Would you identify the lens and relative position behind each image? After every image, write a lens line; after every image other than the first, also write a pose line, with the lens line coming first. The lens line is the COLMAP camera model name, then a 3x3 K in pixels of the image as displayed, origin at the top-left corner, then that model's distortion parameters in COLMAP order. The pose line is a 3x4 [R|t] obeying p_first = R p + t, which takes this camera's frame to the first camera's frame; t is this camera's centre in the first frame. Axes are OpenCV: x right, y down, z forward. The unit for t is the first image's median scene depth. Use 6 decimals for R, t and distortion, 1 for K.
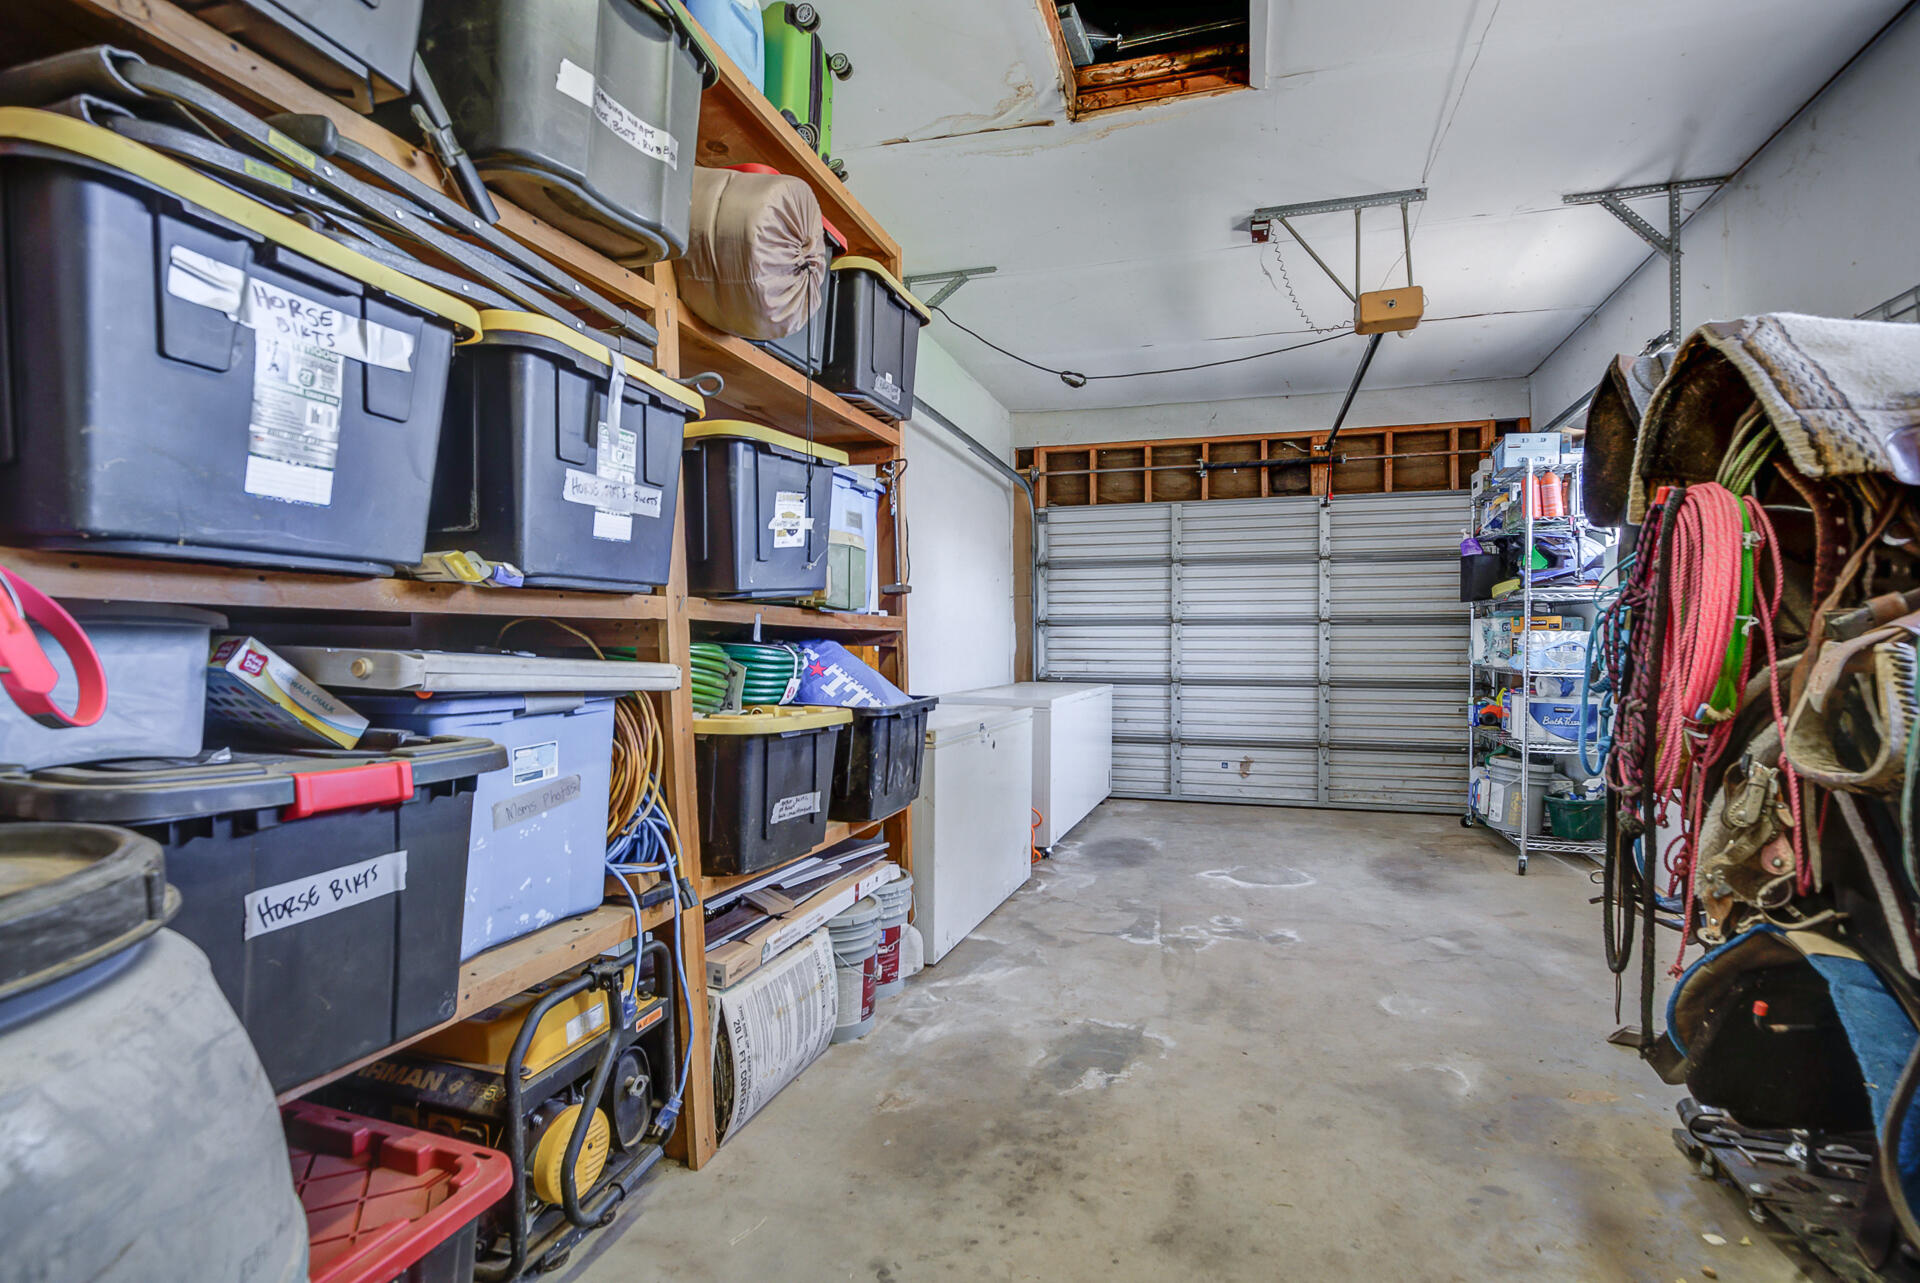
lens RADIAL K [[897.1, 0, 962.9], [0, 897.1, 645.9], [0, 0, 1]] dist [-0.032672, 0.006653]
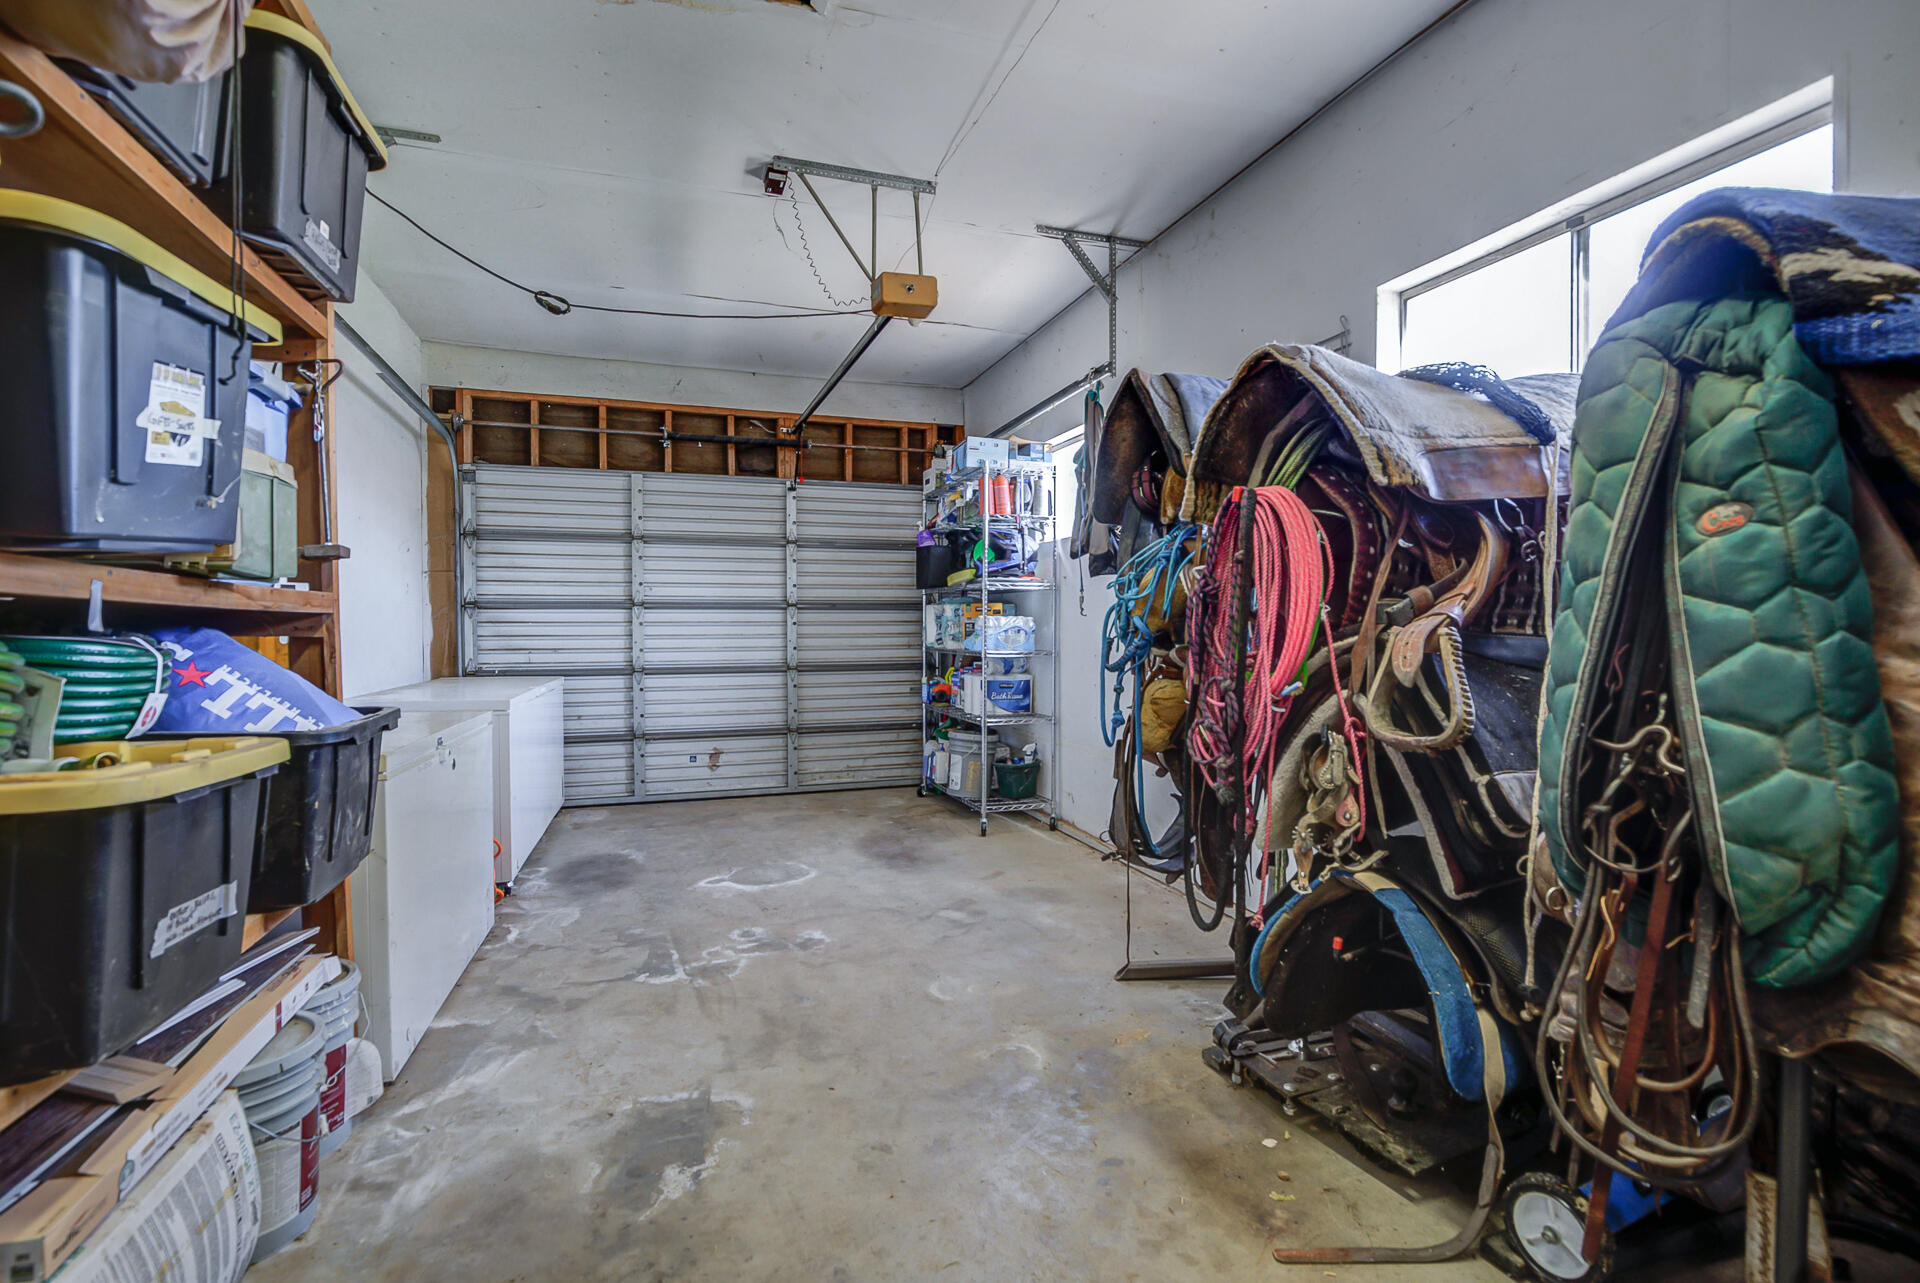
lens RADIAL K [[897.1, 0, 961.0], [0, 897.1, 643.8], [0, 0, 1]] dist [-0.032672, 0.006653]
pose [[0.798437, -0.014910, 0.601894, -0.095259], [0.005888, 0.999839, 0.016956, -0.002421], [-0.602050, -0.009994, 0.798396, 0.183519]]
